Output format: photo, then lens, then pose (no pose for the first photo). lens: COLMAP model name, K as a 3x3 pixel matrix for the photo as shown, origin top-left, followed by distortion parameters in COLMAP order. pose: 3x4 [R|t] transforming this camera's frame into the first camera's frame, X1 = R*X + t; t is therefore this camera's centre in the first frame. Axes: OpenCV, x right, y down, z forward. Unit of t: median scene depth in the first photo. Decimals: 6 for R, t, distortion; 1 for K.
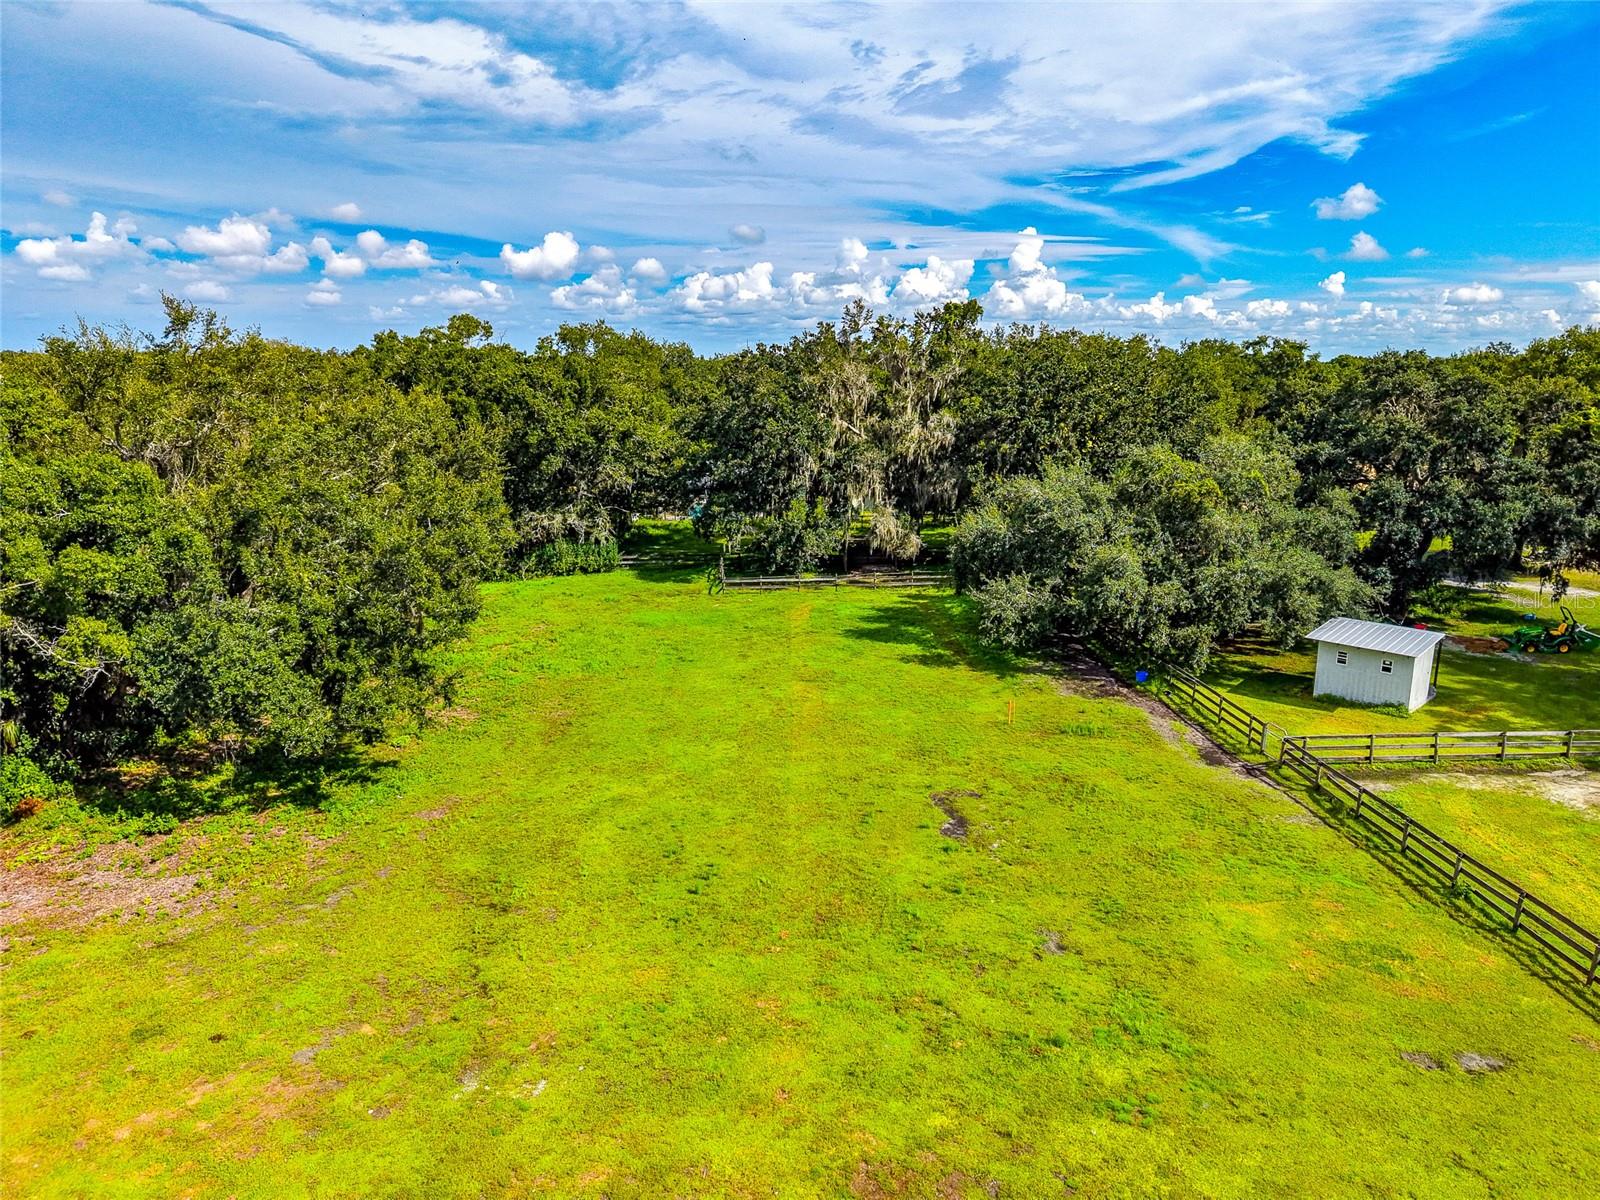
lens RADIAL K [[1098.2, 0, 756.9], [0, 1098.2, 599.6], [0, 0, 1]] dist [0.035503, -0.033953]
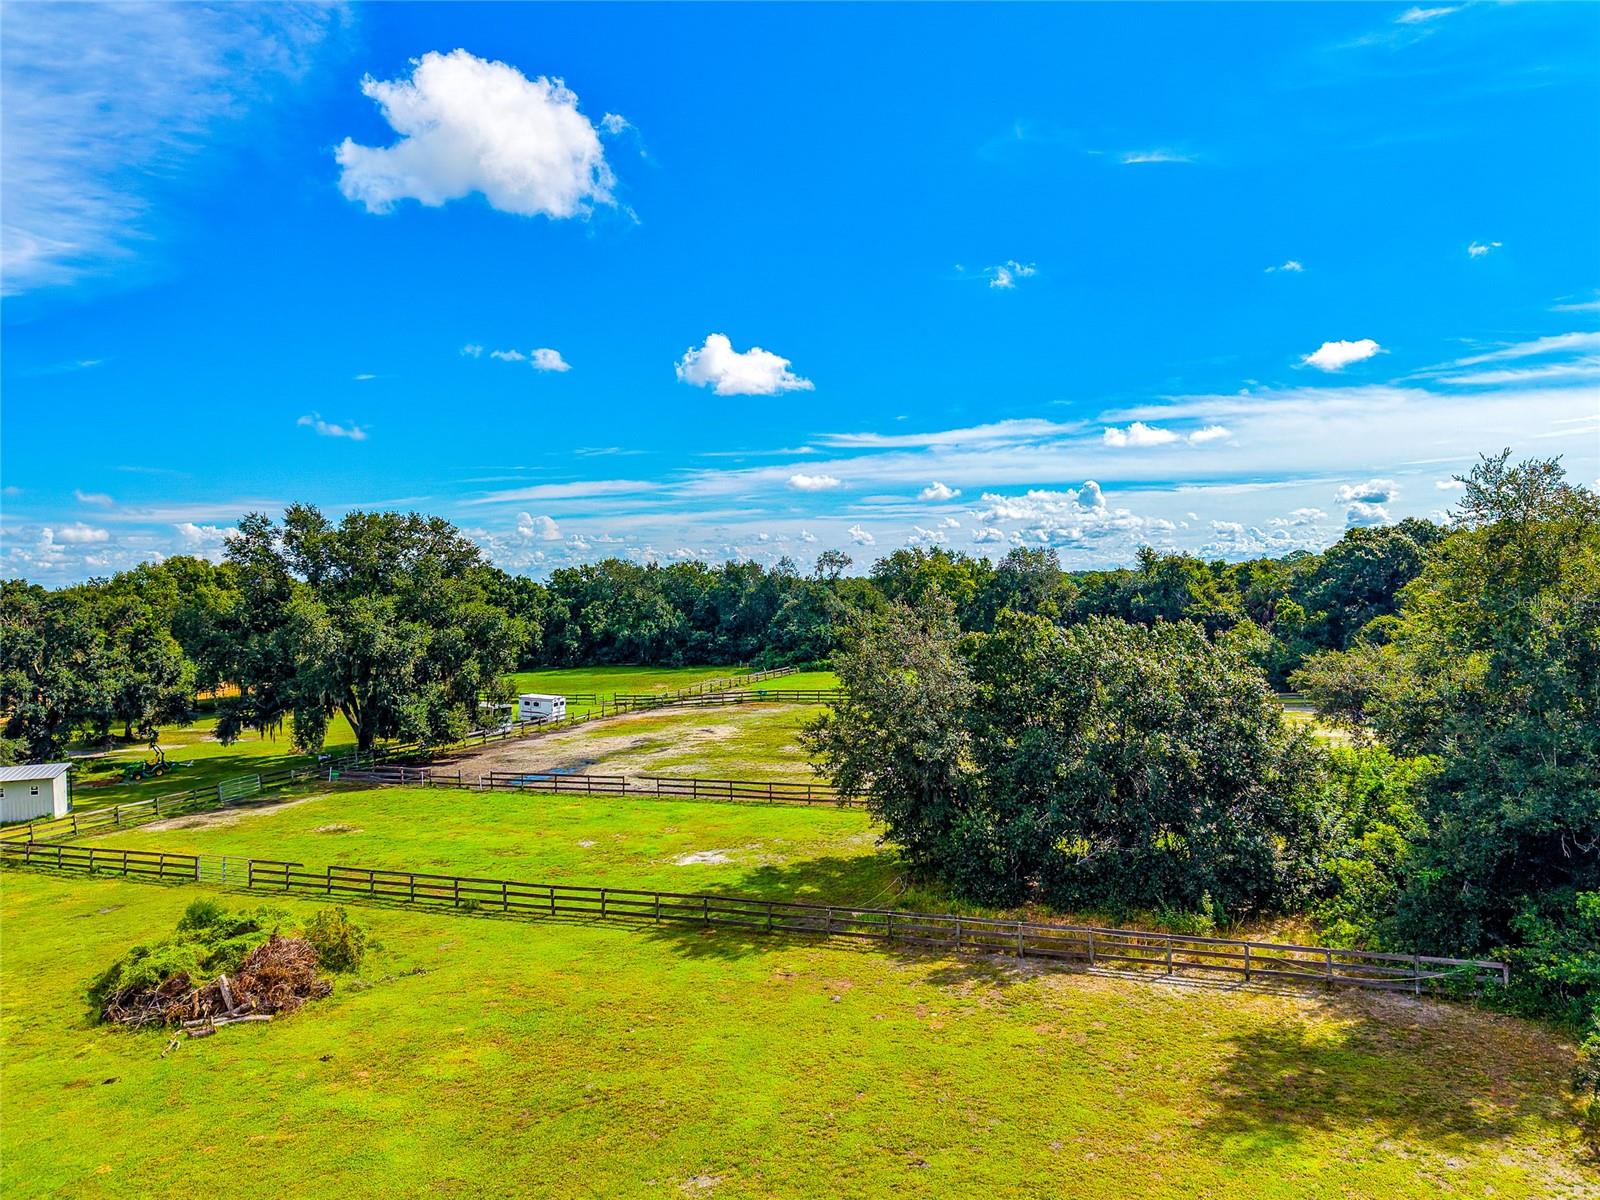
lens RADIAL K [[1221.5, 0, 868.5], [0, 1221.5, 598.0], [0, 0, 1]] dist [-0.001906, -0.005140]
pose [[0.426381, -0.035705, 0.903839, -0.305027], [0.228648, 0.971025, -0.069504, 0.137704], [-0.875168, 0.236296, 0.422190, -0.526718]]
